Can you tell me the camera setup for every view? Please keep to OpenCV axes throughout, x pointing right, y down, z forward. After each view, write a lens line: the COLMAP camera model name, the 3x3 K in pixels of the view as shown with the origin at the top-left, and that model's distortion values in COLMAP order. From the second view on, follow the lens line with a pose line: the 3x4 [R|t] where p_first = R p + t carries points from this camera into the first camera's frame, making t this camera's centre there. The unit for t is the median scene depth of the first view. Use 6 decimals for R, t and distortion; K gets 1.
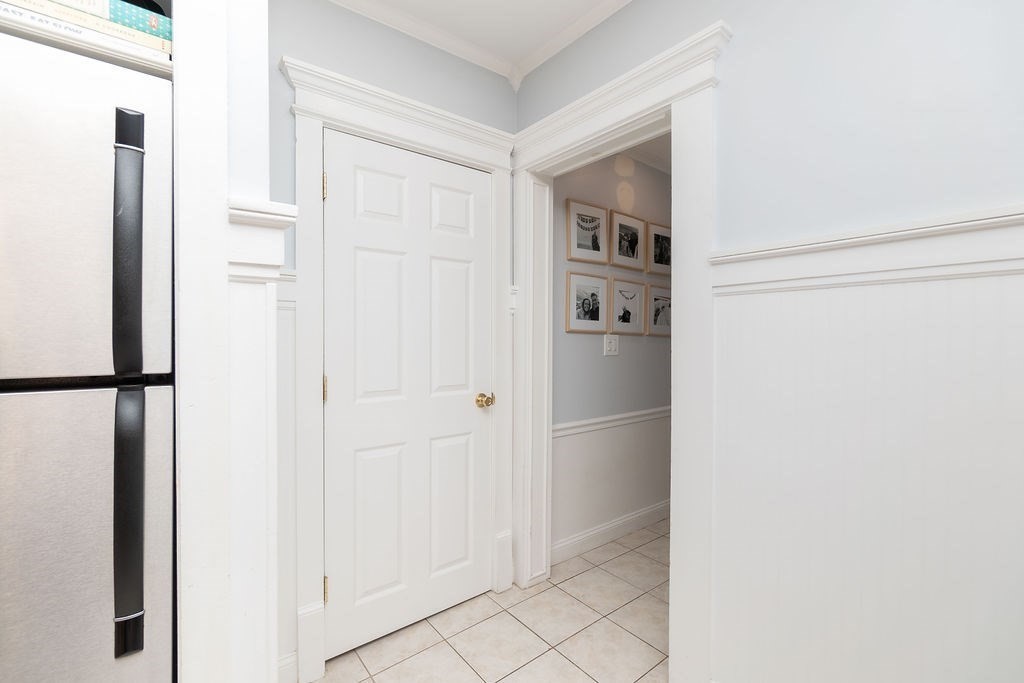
lens RADIAL K [[454.0, 0, 503.5], [0, 454.0, 342.9], [0, 0, 1]] dist [0.002339, 0.000219]
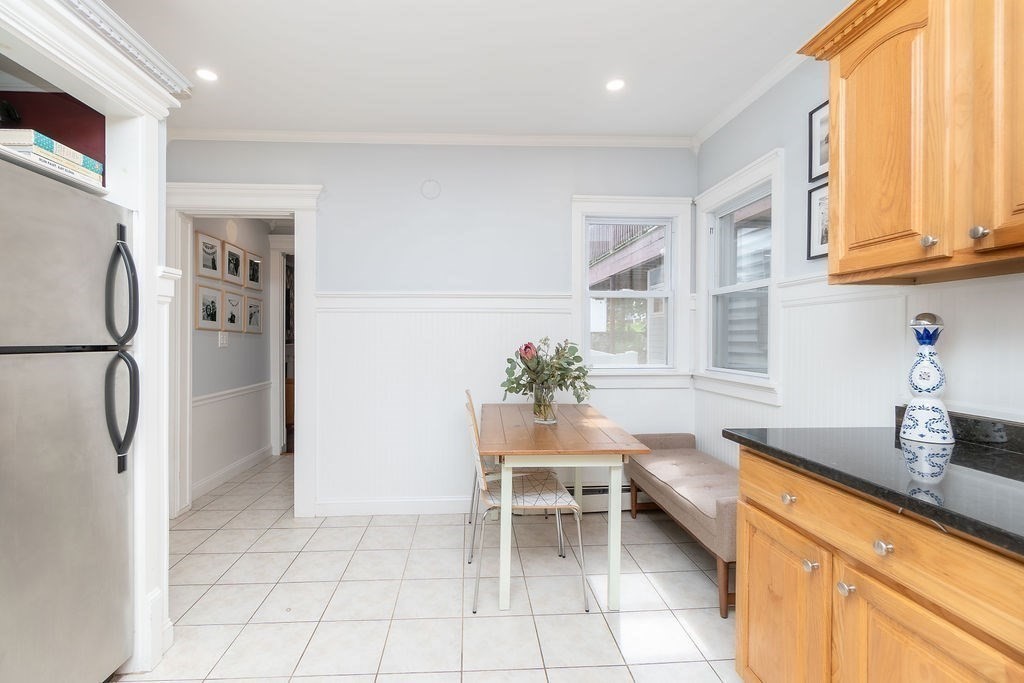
lens RADIAL K [[454.0, 0, 484.4], [0, 454.0, 335.8], [0, 0, 1]] dist [0.002339, 0.000219]
pose [[0.590691, 0.002135, 0.806895, -0.414814], [0.012085, 0.999861, -0.011492, 0.019504], [-0.806807, 0.016539, 0.590583, -0.450670]]
